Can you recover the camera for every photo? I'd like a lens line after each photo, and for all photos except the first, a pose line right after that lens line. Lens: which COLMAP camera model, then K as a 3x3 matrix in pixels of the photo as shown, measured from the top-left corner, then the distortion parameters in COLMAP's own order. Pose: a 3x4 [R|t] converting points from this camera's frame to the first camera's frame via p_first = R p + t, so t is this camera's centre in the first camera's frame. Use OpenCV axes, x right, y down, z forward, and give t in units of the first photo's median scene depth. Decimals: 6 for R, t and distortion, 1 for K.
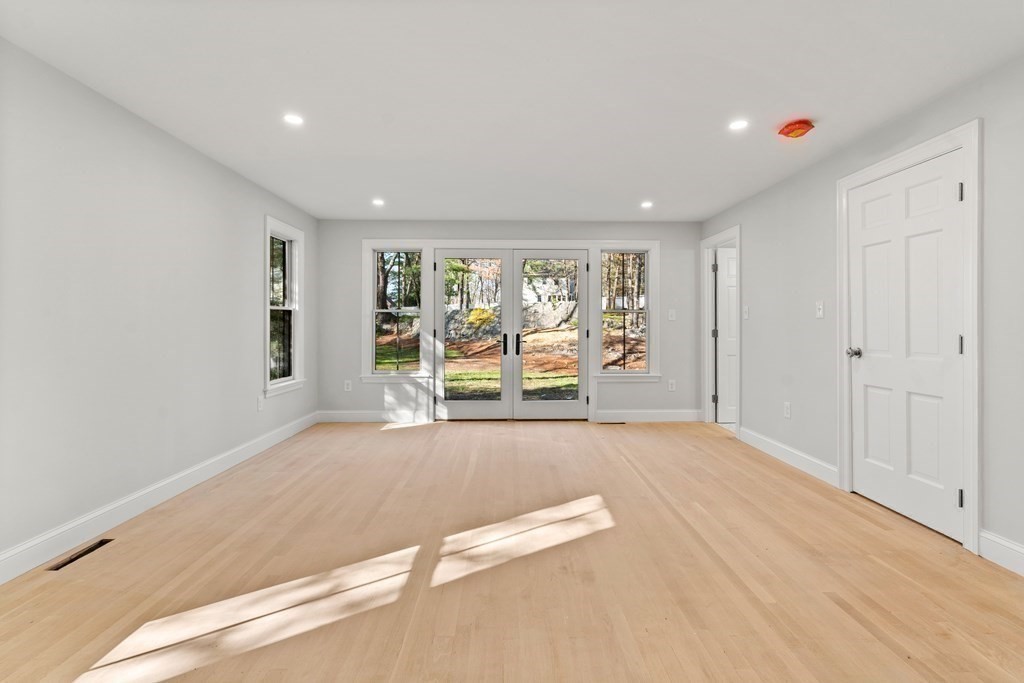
lens RADIAL K [[478.3, 0, 517.9], [0, 478.3, 331.9], [0, 0, 1]] dist [-0.001675, 0.000447]
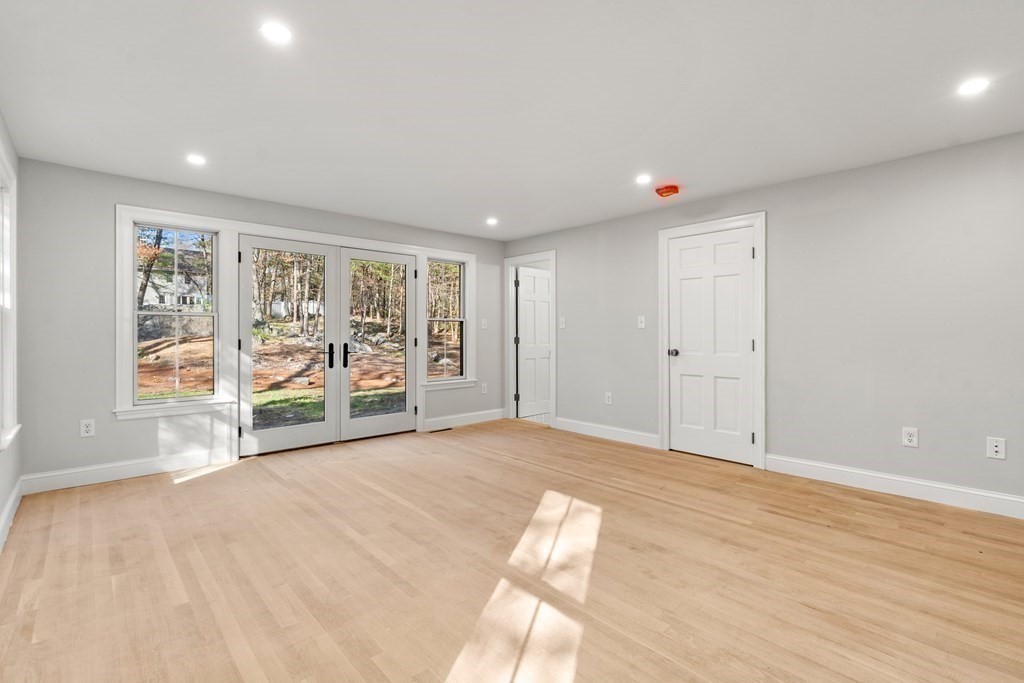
lens RADIAL K [[478.3, 0, 517.9], [0, 478.3, 331.9], [0, 0, 1]] dist [-0.001675, 0.000447]
pose [[0.747429, 0.001567, 0.664340, -0.361138], [0.009230, 0.999876, -0.012743, -0.002494], [-0.664278, 0.015656, 0.747322, 0.138090]]
